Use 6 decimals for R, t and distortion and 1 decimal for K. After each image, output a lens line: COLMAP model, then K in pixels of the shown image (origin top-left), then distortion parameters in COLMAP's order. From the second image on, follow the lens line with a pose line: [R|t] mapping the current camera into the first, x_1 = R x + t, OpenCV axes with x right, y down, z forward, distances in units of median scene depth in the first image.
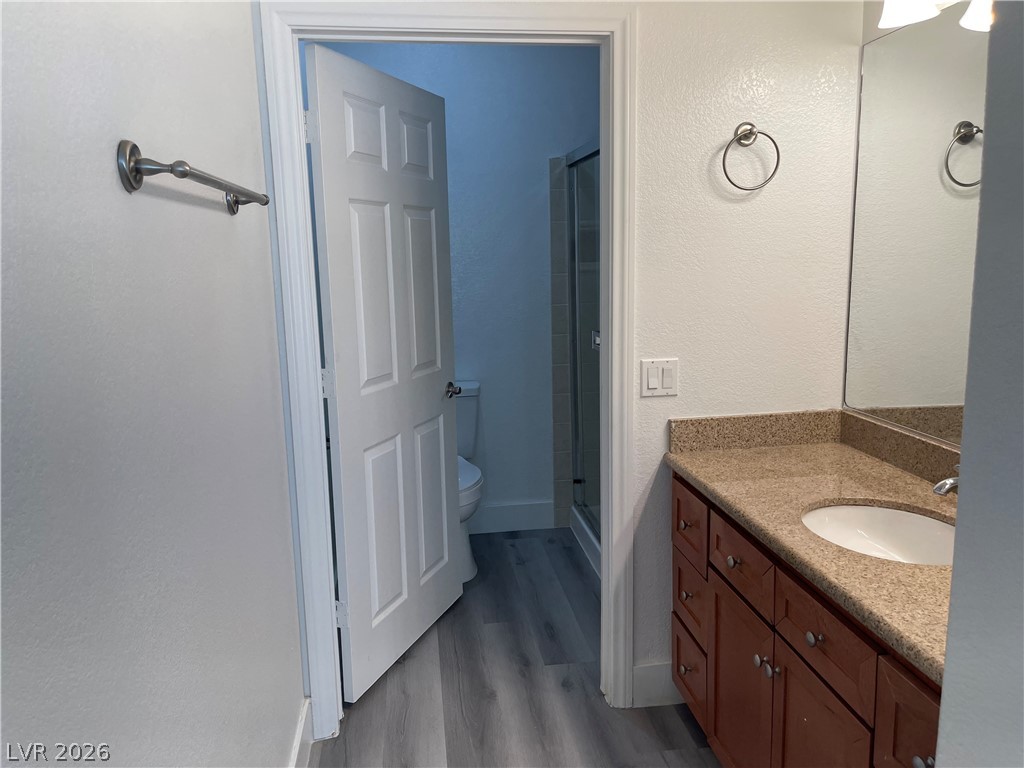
lens RADIAL K [[770.8, 0, 506.6], [0, 770.8, 380.4], [0, 0, 1]] dist [0.009248, -0.015352]
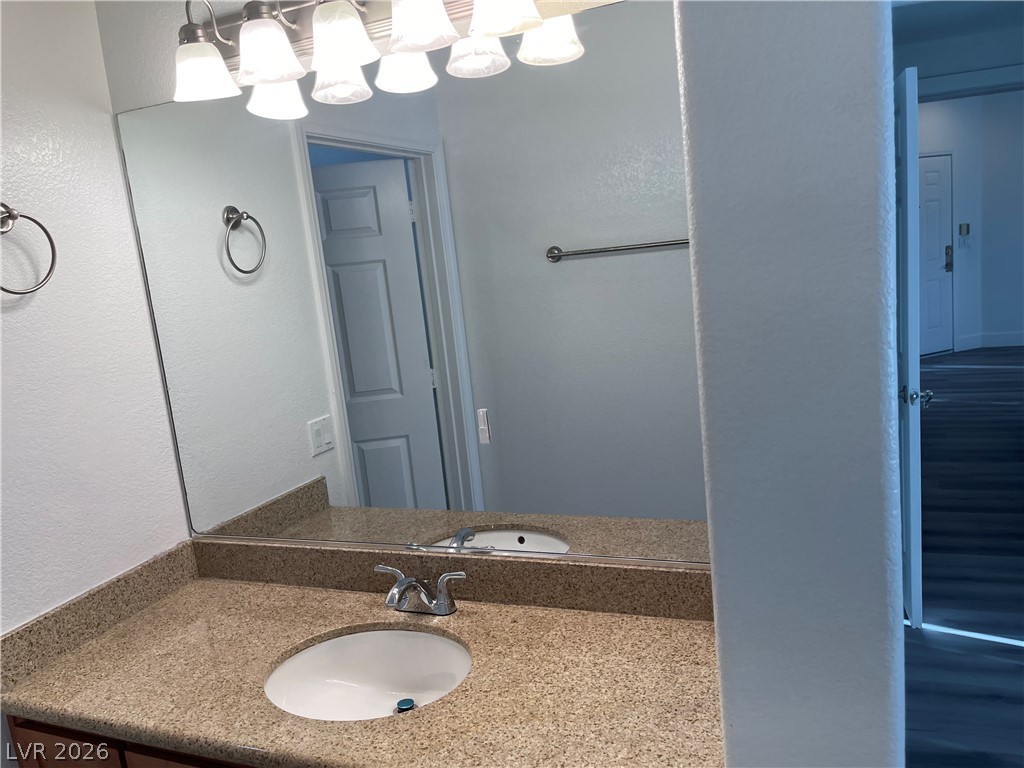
lens RADIAL K [[770.8, 0, 510.3], [0, 770.8, 385.9], [0, 0, 1]] dist [0.009248, -0.015352]
pose [[0.478509, -0.178371, 0.859775, -0.095607], [0.232355, 0.969969, 0.071914, -0.107393], [-0.846782, 0.165362, 0.505584, 0.259413]]
